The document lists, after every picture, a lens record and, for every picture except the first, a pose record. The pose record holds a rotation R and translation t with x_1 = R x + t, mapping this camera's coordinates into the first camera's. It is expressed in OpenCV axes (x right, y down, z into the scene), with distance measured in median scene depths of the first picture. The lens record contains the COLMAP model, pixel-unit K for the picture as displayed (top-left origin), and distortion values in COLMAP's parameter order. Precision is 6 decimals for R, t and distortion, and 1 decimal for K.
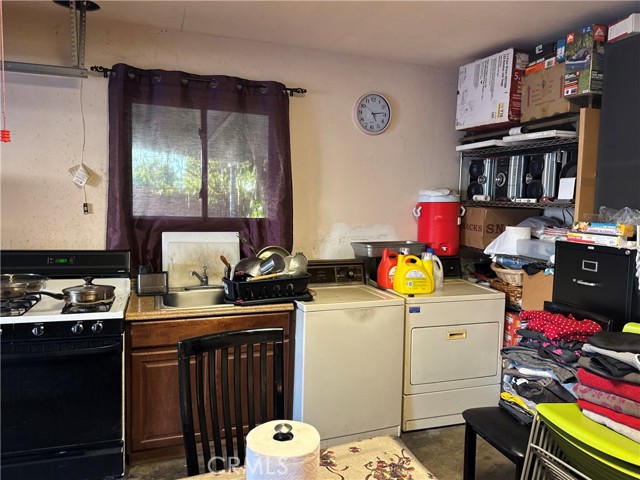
lens RADIAL K [[455.6, 0, 327.9], [0, 455.6, 240.7], [0, 0, 1]] dist [0.065128, -0.069925]
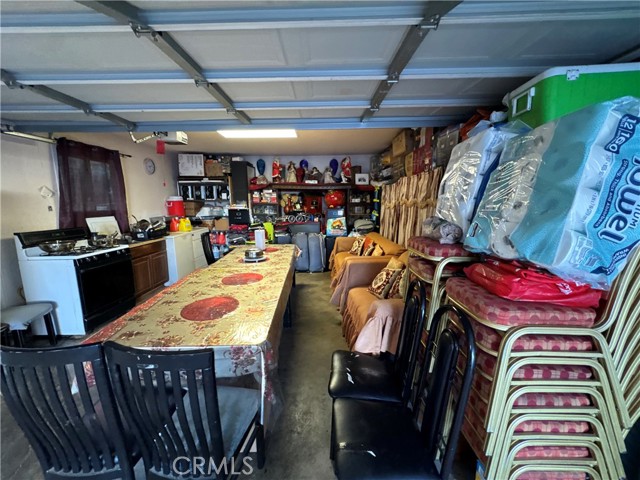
lens RADIAL K [[256.8, 0, 319.3], [0, 256.8, 239.9], [0, 0, 1]] dist [-0.002887, -0.000299]
pose [[0.342890, -0.168724, 0.924099, -1.131421], [0.103218, 0.984548, 0.141461, 0.023892], [-0.933688, 0.046878, 0.355007, -0.434476]]
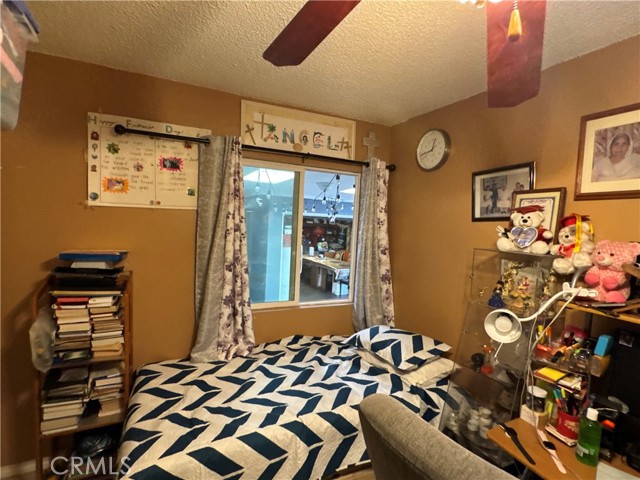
lens RADIAL K [[319.9, 0, 320.0], [0, 319.9, 240.0], [0, 0, 1]] dist [0.000643, -0.000003]
pose [[-0.097081, -0.091977, 0.991017, -3.655104], [0.043216, 0.994392, 0.096524, -0.307189], [-0.994338, 0.052199, -0.092562, 0.537692]]
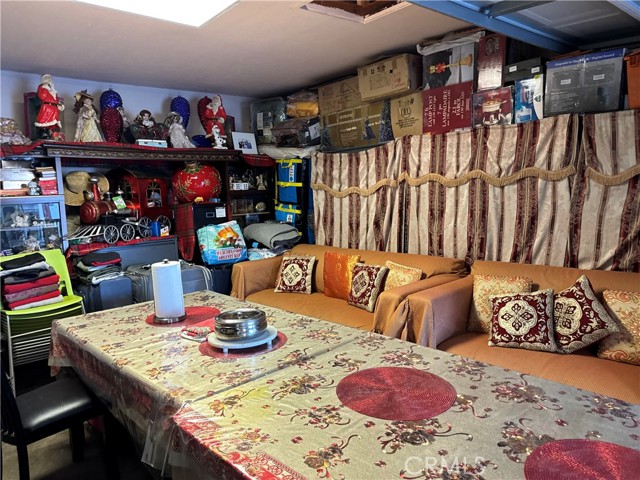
lens RADIAL K [[453.1, 0, 321.4], [0, 453.1, 243.1], [0, 0, 1]] dist [0.112005, -0.175535]
pose [[-0.363674, -0.119728, 0.923800, -0.888721], [0.117435, 0.977901, 0.172970, -0.016618], [-0.924094, 0.171391, -0.341577, 0.318294]]
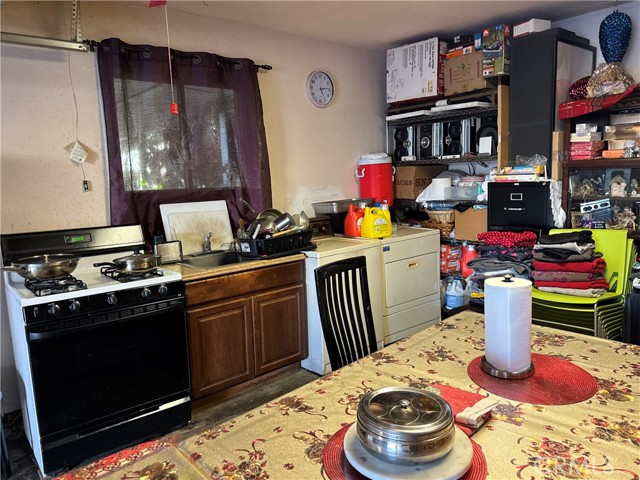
lens RADIAL K [[453.1, 0, 321.4], [0, 453.1, 243.1], [0, 0, 1]] dist [0.112005, -0.175535]
pose [[0.931371, -0.114723, 0.345523, -0.399832], [0.095911, 0.992846, 0.071120, 0.029355], [-0.351210, -0.033100, 0.935712, -0.104162]]
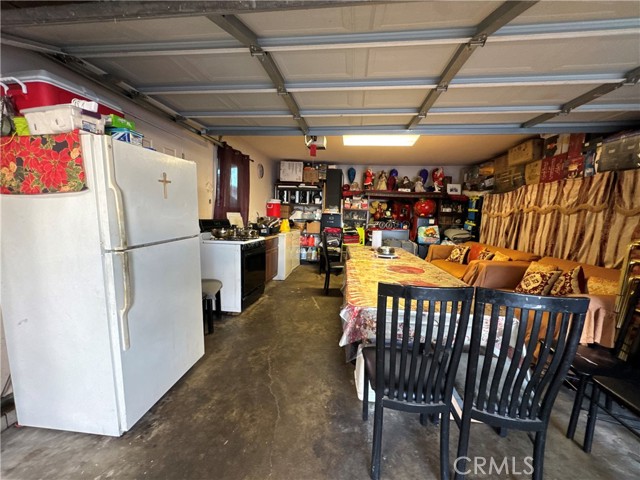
lens RADIAL K [[256.8, 0, 319.3], [0, 256.8, 239.9], [0, 0, 1]] dist [-0.002887, -0.000299]
pose [[0.456664, -0.095904, 0.884455, -1.380647], [0.059667, 0.995236, 0.077109, 0.051329], [-0.887636, 0.017560, 0.460211, -0.050817]]
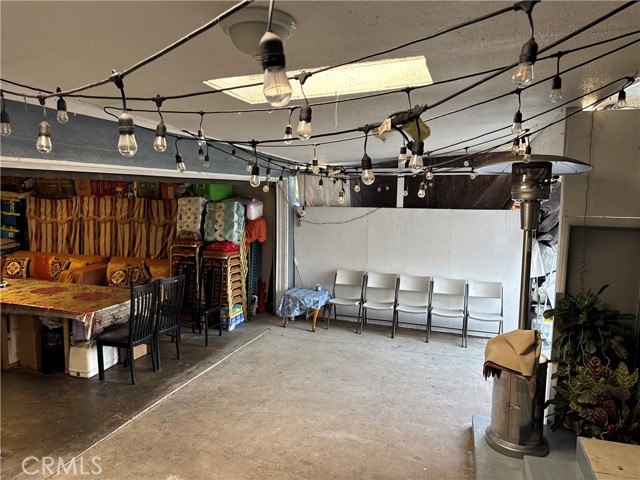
lens RADIAL K [[454.4, 0, 320.0], [0, 454.4, 240.0], [0, 0, 1]] dist [0.005154, -0.000974]
pose [[-0.785584, -0.101826, 0.610318, -2.378770], [0.026236, 0.979997, 0.197274, -0.284595], [-0.618198, 0.170988, -0.767199, 0.782003]]
